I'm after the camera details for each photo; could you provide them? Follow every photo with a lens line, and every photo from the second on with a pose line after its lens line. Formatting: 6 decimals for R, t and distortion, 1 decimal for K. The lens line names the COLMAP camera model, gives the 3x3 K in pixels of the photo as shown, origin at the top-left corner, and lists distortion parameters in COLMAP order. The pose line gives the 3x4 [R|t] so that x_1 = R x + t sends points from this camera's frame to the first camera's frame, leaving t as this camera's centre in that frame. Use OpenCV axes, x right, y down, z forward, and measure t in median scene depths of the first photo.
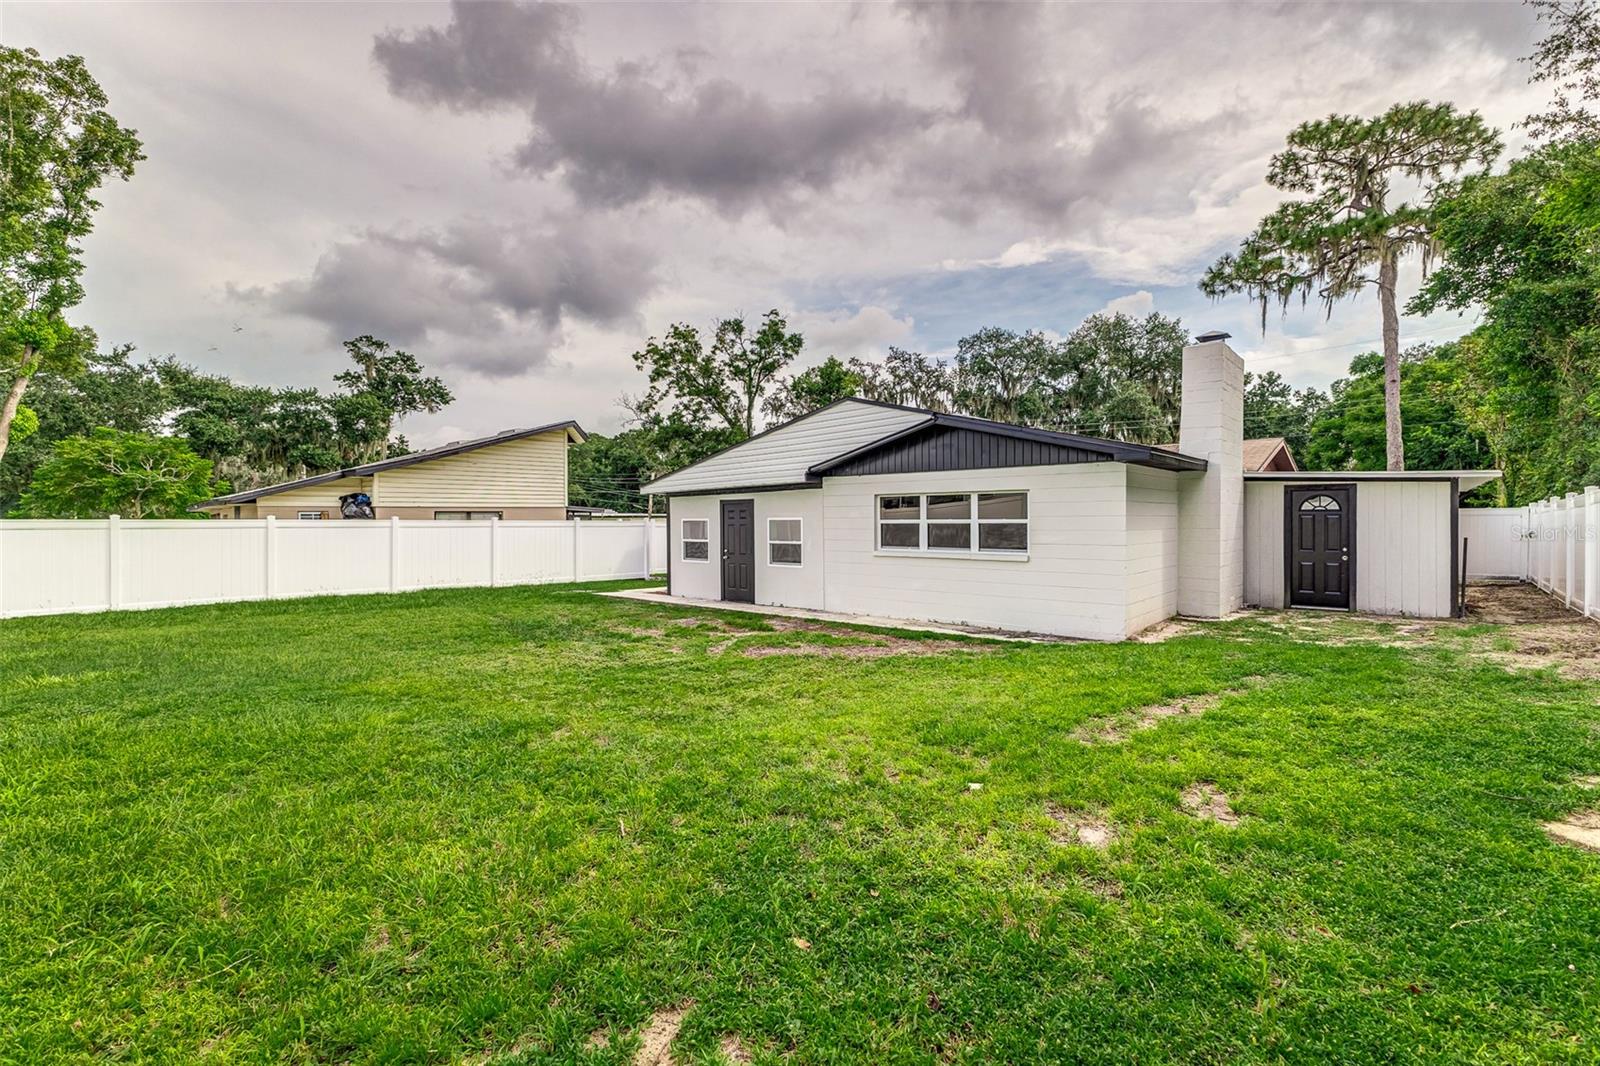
lens RADIAL K [[703.0, 0, 801.3], [0, 703.0, 518.8], [0, 0, 1]] dist [0.000658, -0.000196]
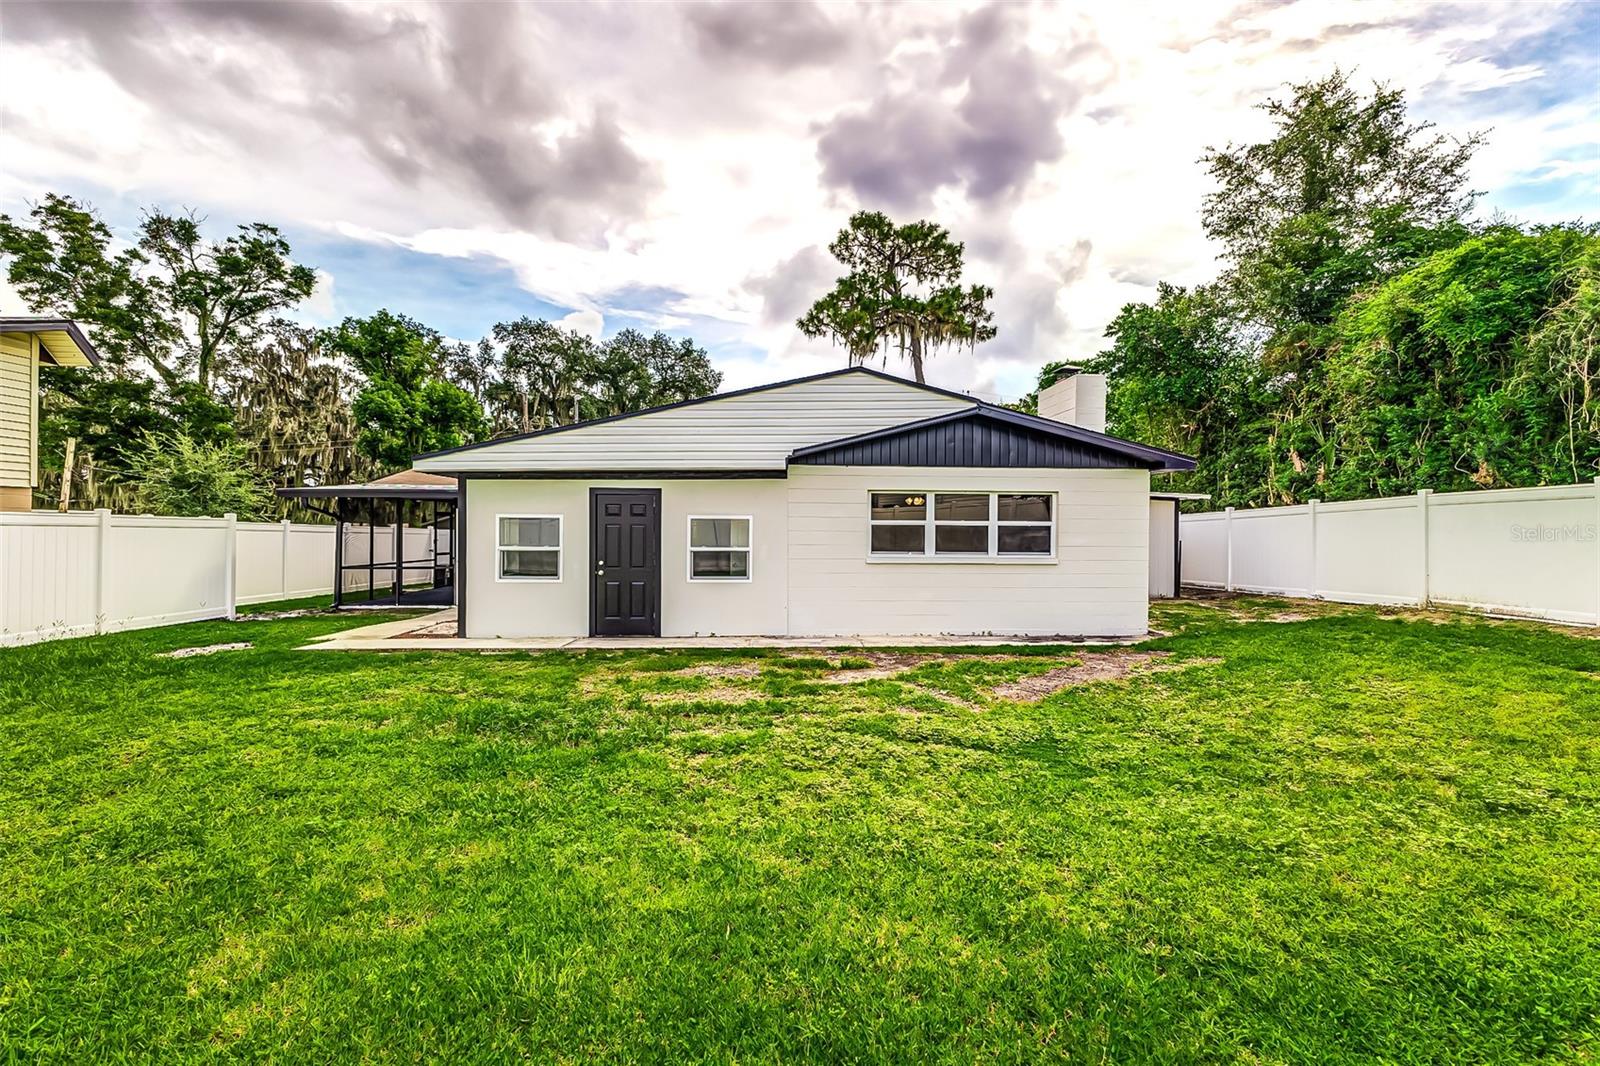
lens RADIAL K [[688.8, 0, 800.0], [0, 688.8, 533.0], [0, 0, 1]] dist [0.003470, 0.000173]
pose [[0.713028, 0.005991, 0.701110, -0.434130], [-0.011543, 0.999928, 0.003195, 0.012282], [-0.701041, -0.010371, 0.713046, 0.390741]]
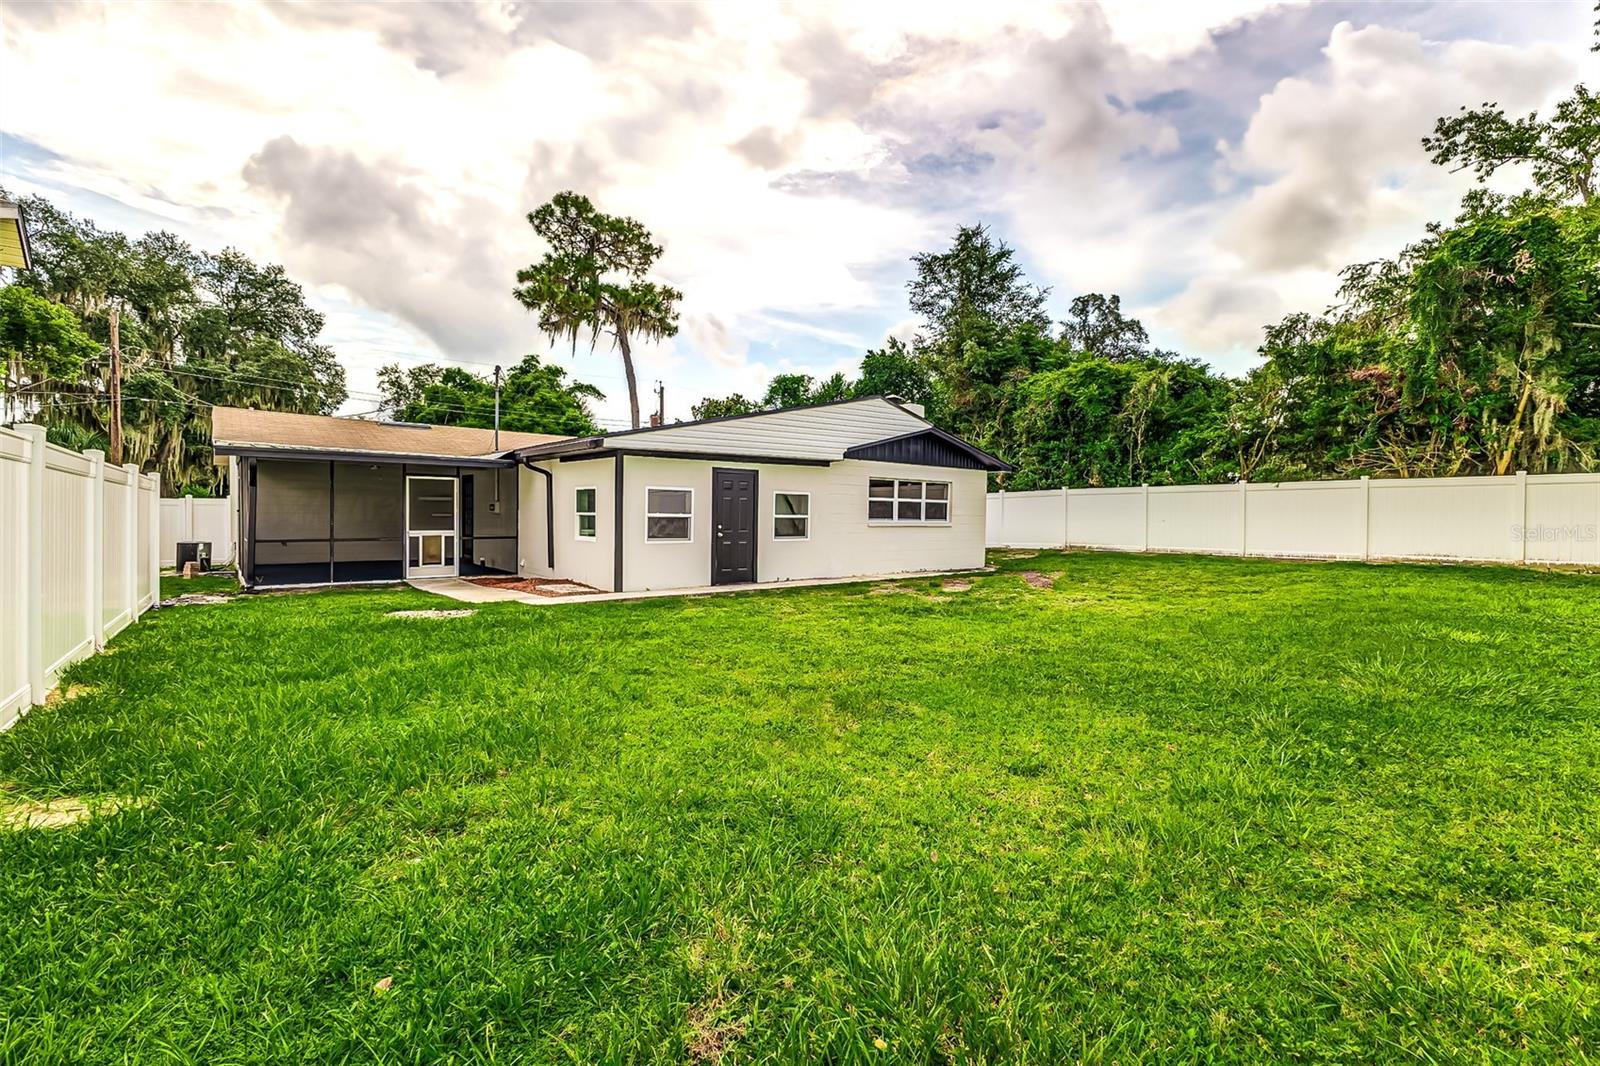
lens RADIAL K [[703.0, 0, 801.3], [0, 703.0, 518.8], [0, 0, 1]] dist [0.000658, -0.000196]
pose [[0.147442, 0.000429, 0.989071, -0.939317], [-0.017274, 0.999849, 0.002142, 0.031948], [-0.988920, -0.017401, 0.147427, 0.771268]]
